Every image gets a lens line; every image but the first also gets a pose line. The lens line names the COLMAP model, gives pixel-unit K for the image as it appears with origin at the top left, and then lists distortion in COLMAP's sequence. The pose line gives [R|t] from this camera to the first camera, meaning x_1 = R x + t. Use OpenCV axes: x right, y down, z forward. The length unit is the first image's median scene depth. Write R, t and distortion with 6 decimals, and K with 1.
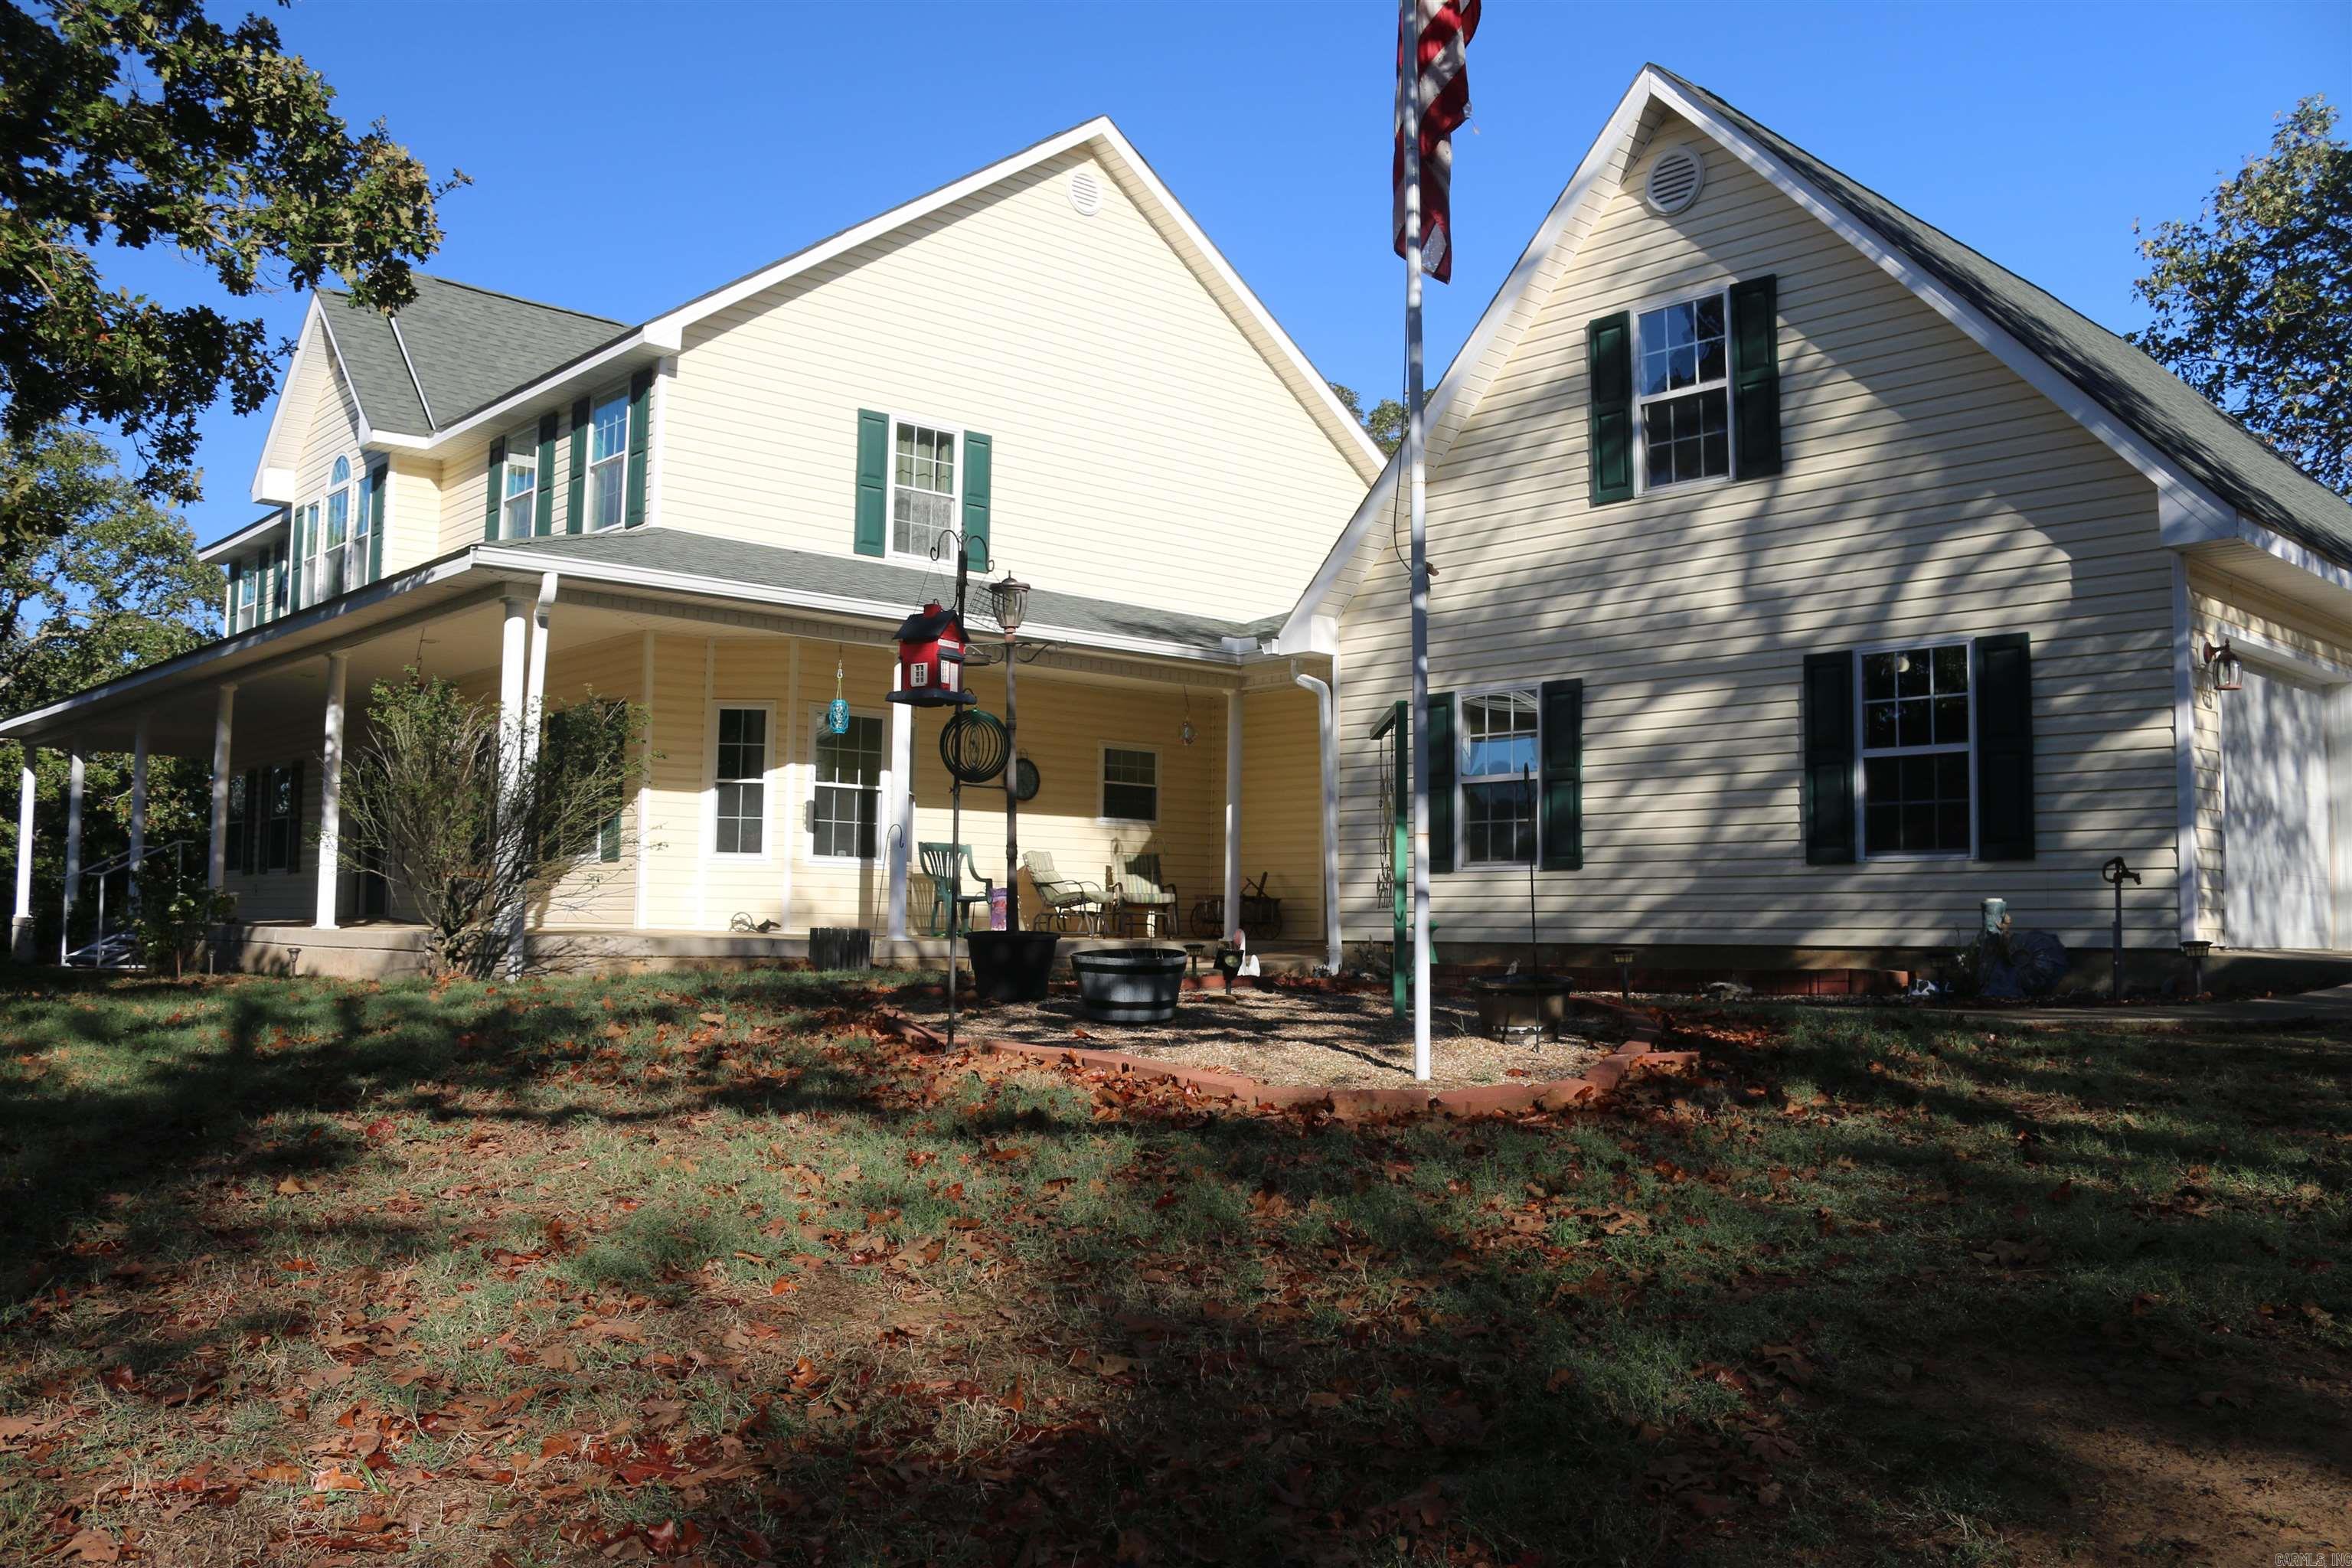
lens RADIAL K [[1923.5, 0, 1176.0], [0, 1923.5, 784.0], [0, 0, 1]] dist [-0.063948, 0.007402]
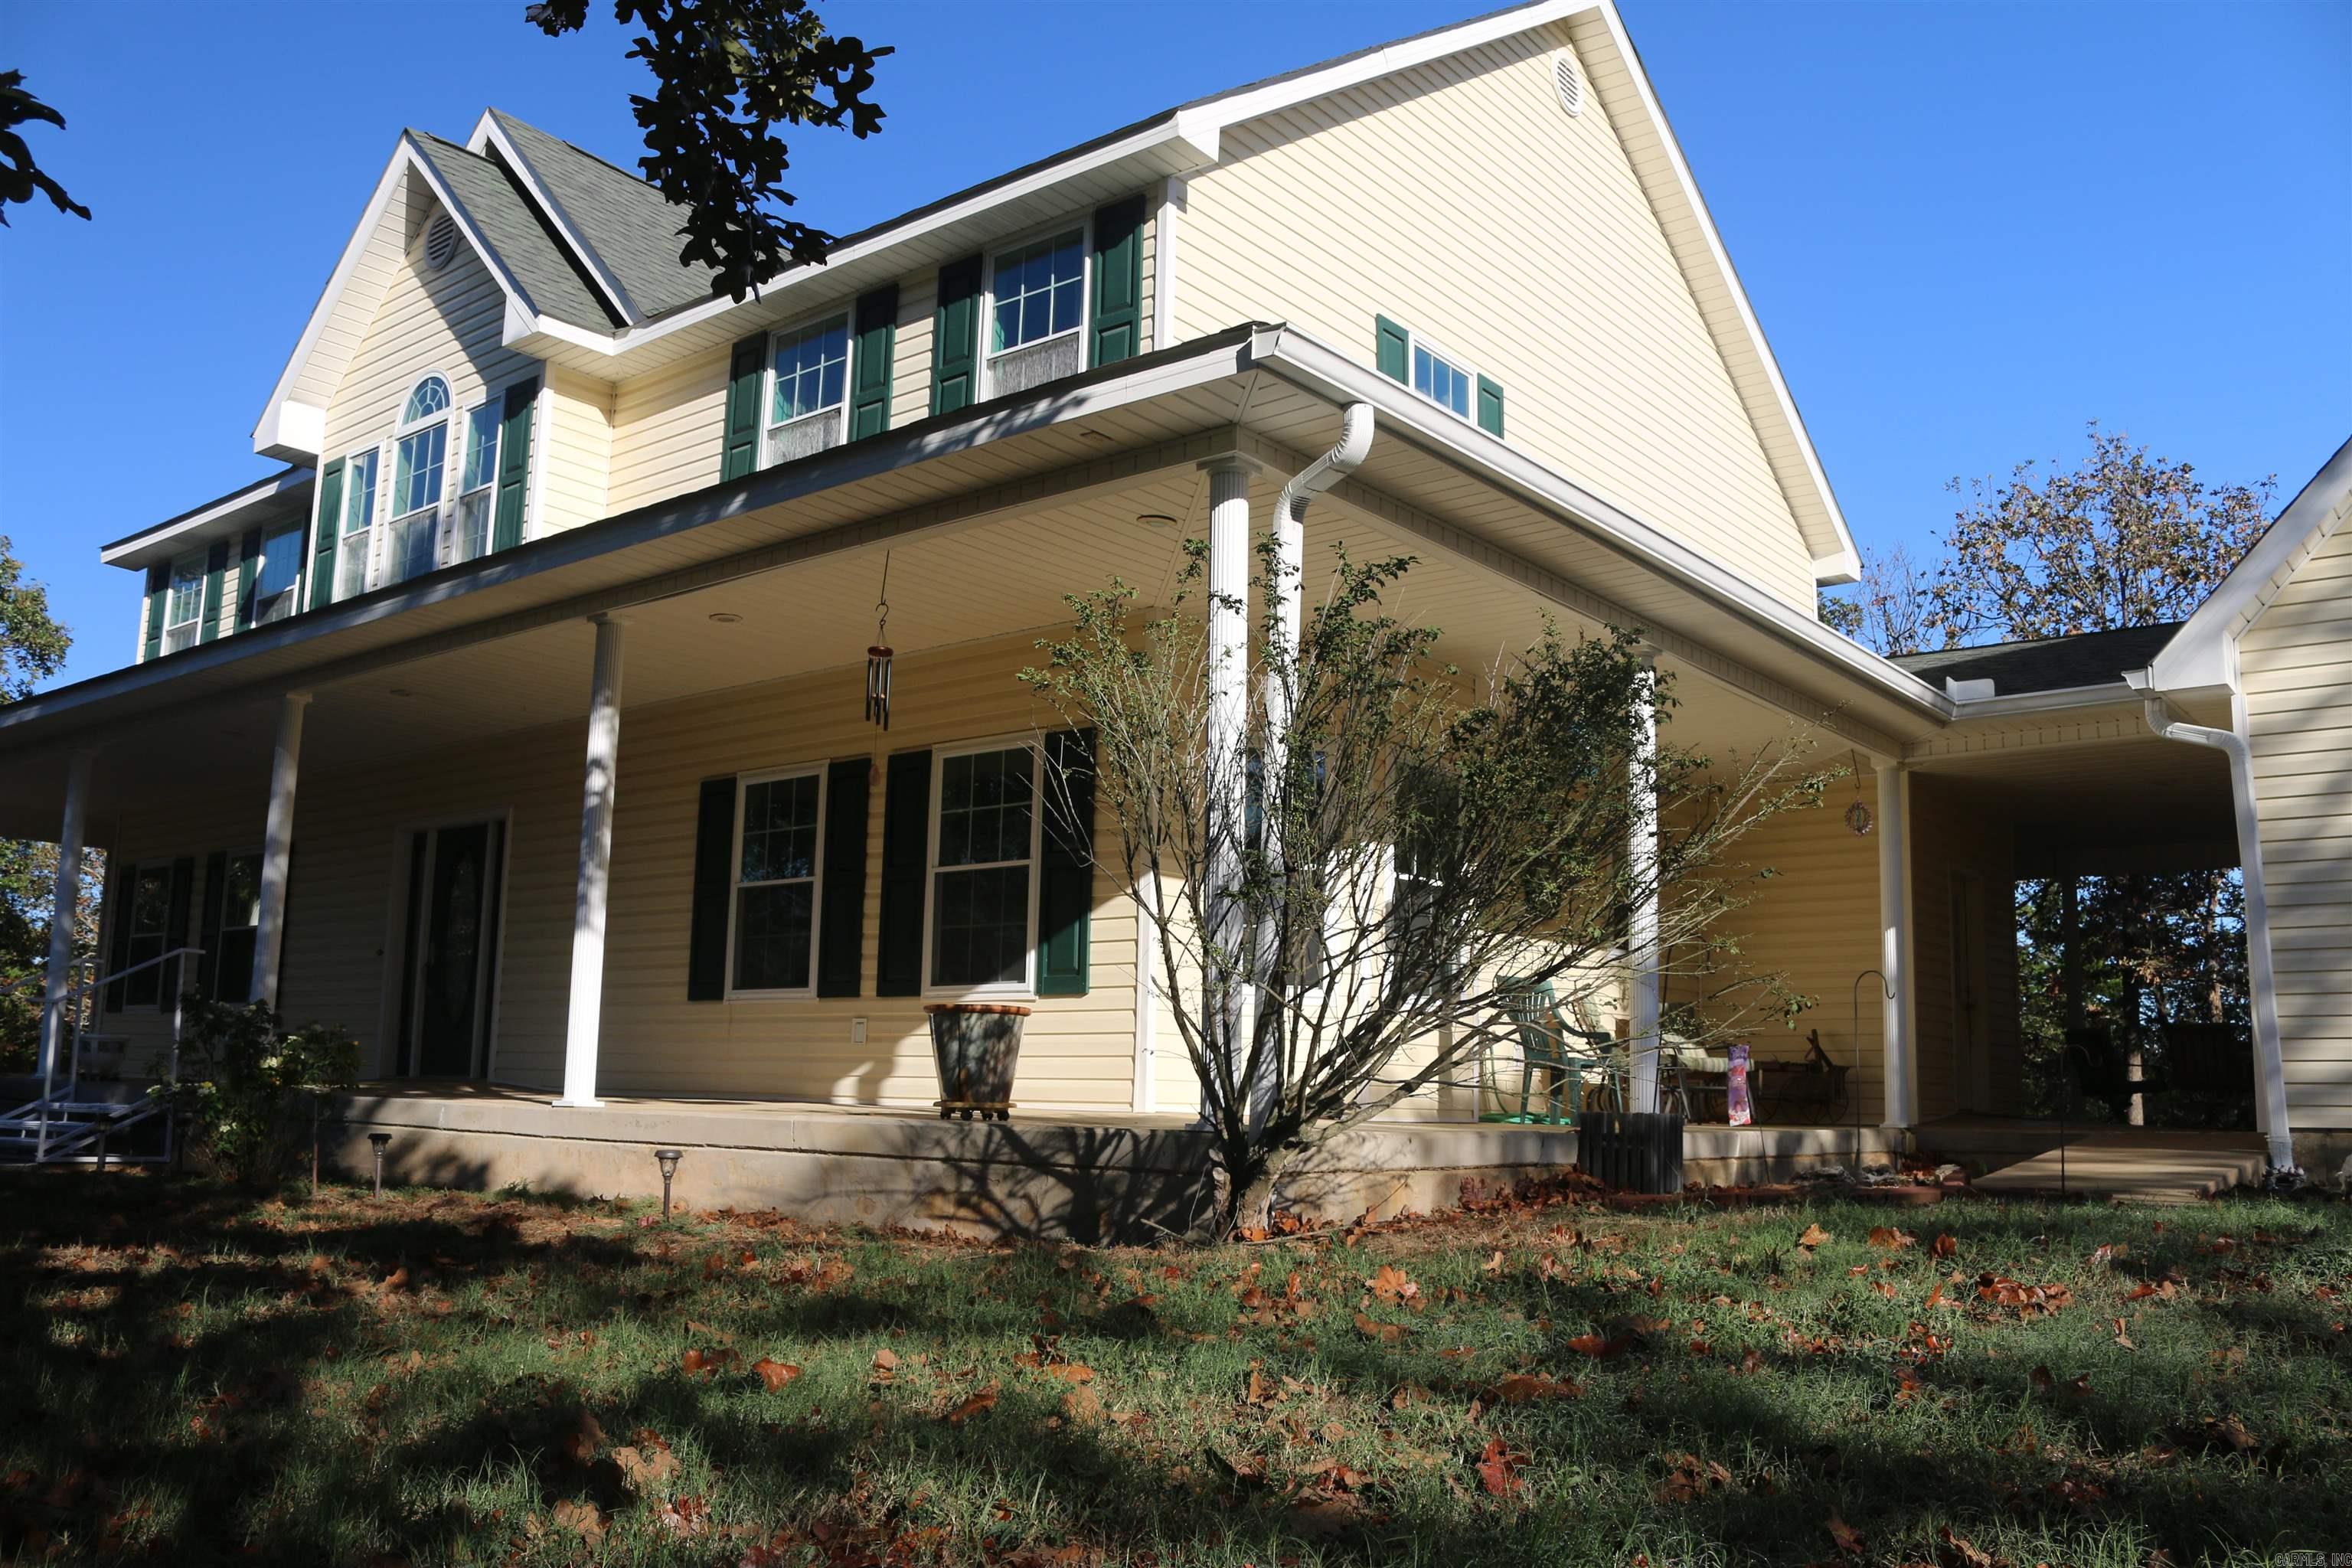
lens RADIAL K [[1943.2, 0, 1176.0], [0, 1943.2, 784.0], [0, 0, 1]] dist [-0.100804, 0.001585]
pose [[0.986902, 0.036149, 0.157218, -0.312185], [-0.021626, 0.995420, -0.093125, 0.026387], [-0.159864, 0.088506, 0.983163, 0.352205]]
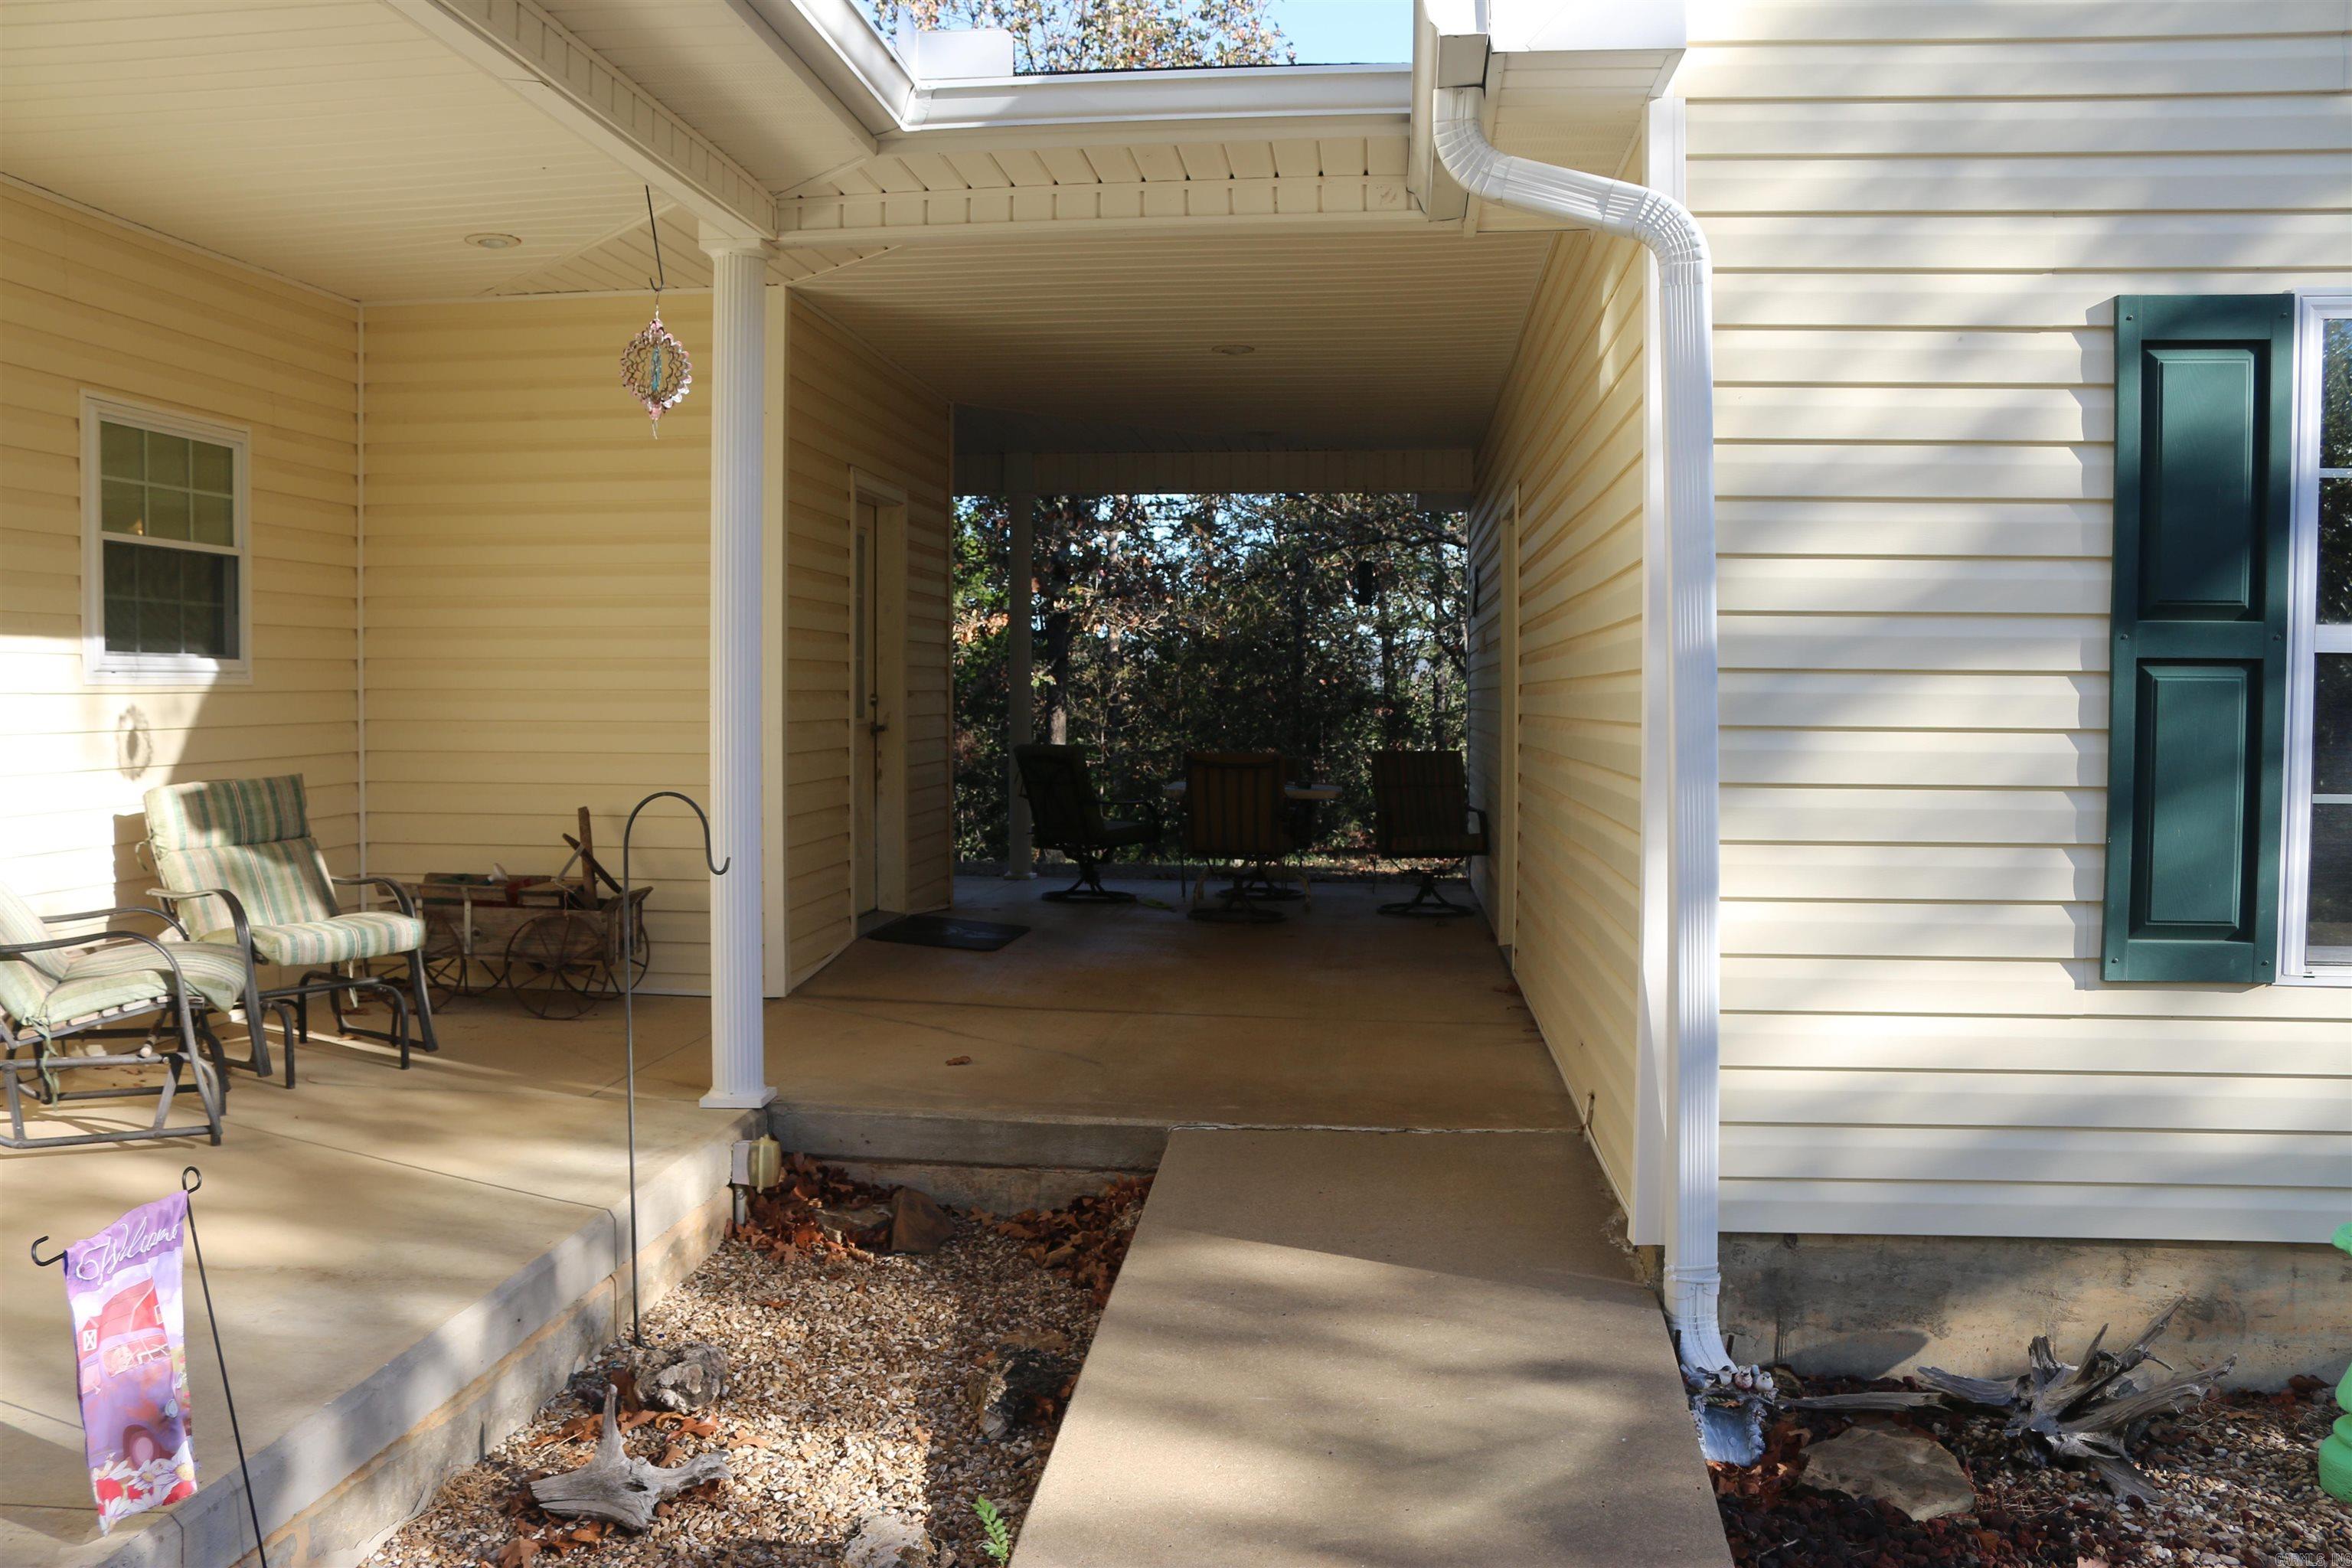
lens RADIAL K [[1923.5, 0, 1176.0], [0, 1923.5, 784.0], [0, 0, 1]] dist [-0.063948, 0.007402]
pose [[0.747754, -0.035801, 0.663010, -0.109515], [-0.047538, 0.993096, 0.107239, -0.001991], [-0.662272, -0.111706, 0.740890, 0.699273]]
